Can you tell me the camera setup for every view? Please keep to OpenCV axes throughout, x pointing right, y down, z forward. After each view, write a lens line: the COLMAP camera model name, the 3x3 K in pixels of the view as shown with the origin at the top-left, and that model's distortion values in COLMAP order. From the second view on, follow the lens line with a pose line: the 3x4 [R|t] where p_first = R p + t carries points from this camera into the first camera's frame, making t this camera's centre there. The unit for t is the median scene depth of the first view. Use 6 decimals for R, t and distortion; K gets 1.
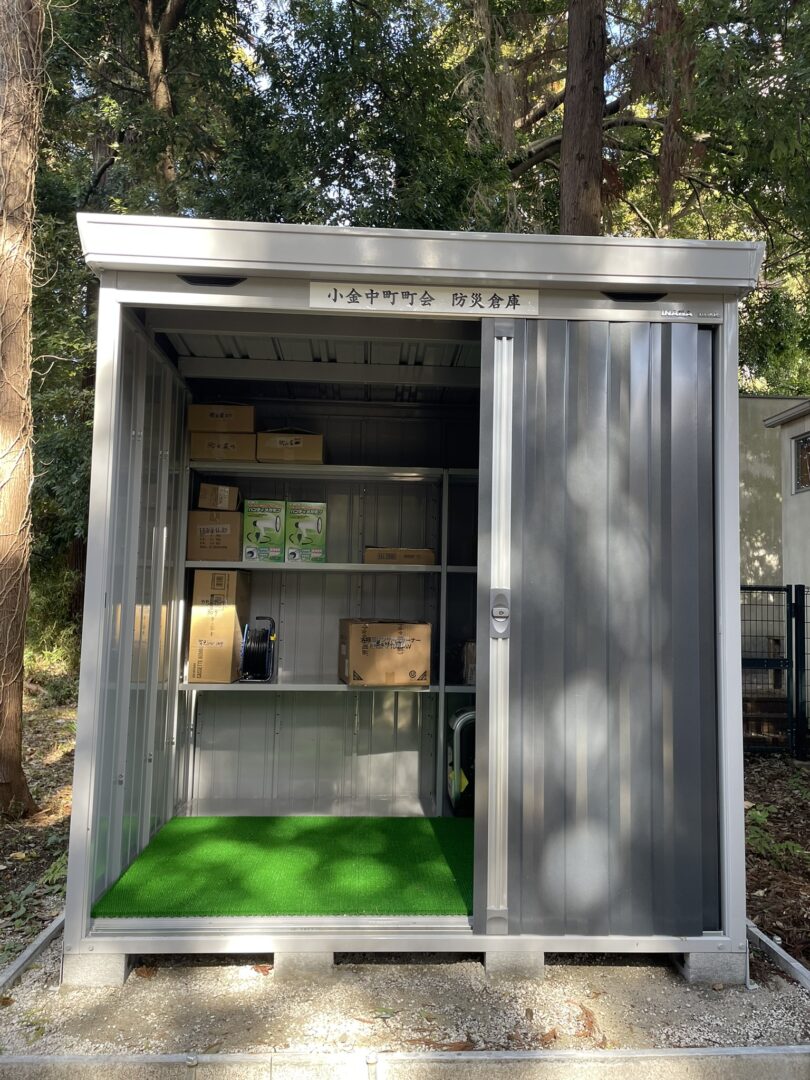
lens RADIAL K [[806.6, 0, 404.1], [0, 806.6, 536.7], [0, 0, 1]] dist [0.076025, -0.102876]
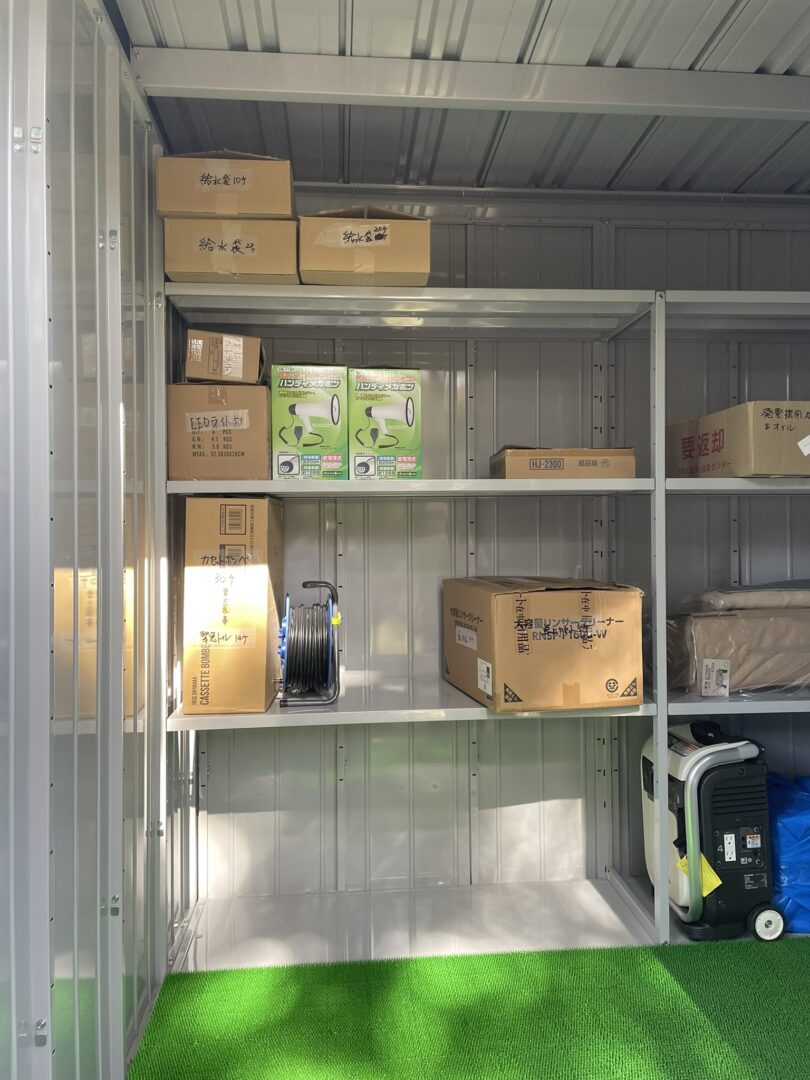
lens RADIAL K [[806.6, 0, 403.3], [0, 806.6, 532.6], [0, 0, 1]] dist [0.076025, -0.102876]
pose [[0.999123, -0.027439, 0.031627, -0.135600], [0.024619, 0.995962, 0.086333, 0.021433], [-0.033868, -0.085478, 0.995764, 0.475591]]
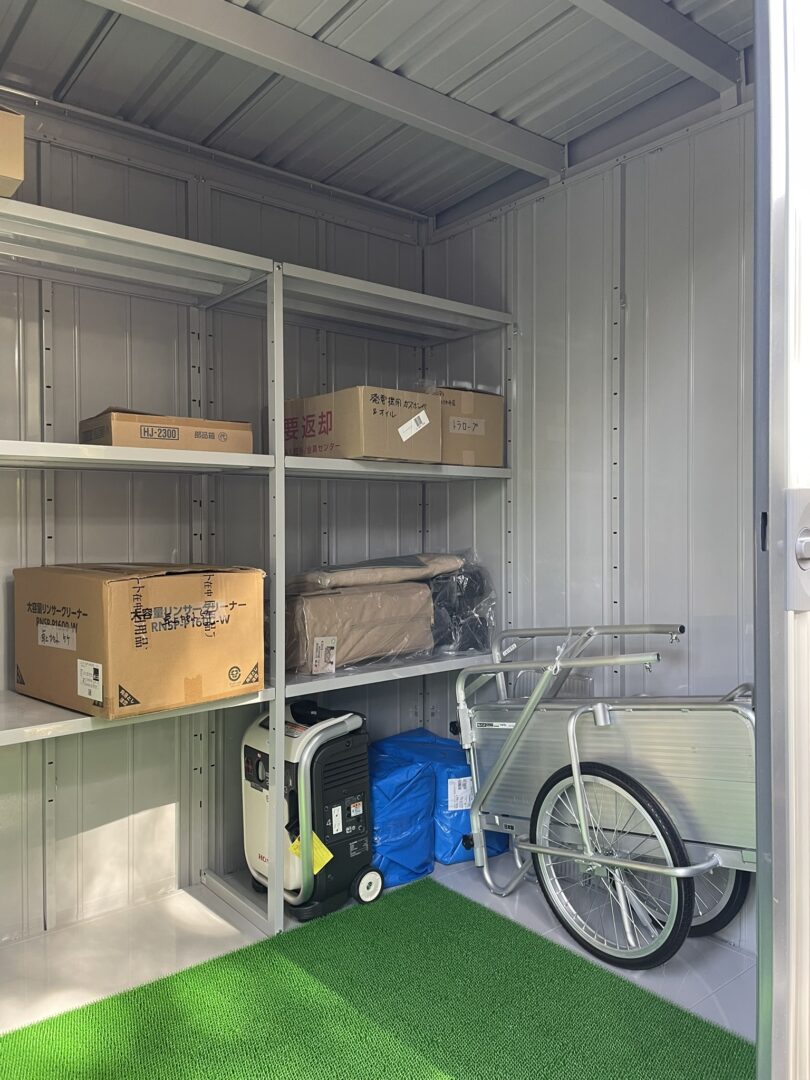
lens RADIAL K [[806.6, 0, 411.3], [0, 806.6, 534.0], [0, 0, 1]] dist [0.076025, -0.102876]
pose [[0.802750, -0.032299, 0.595440, -0.189755], [-0.028064, 0.995379, 0.091828, 0.035975], [-0.595655, -0.090426, 0.798134, 0.536488]]
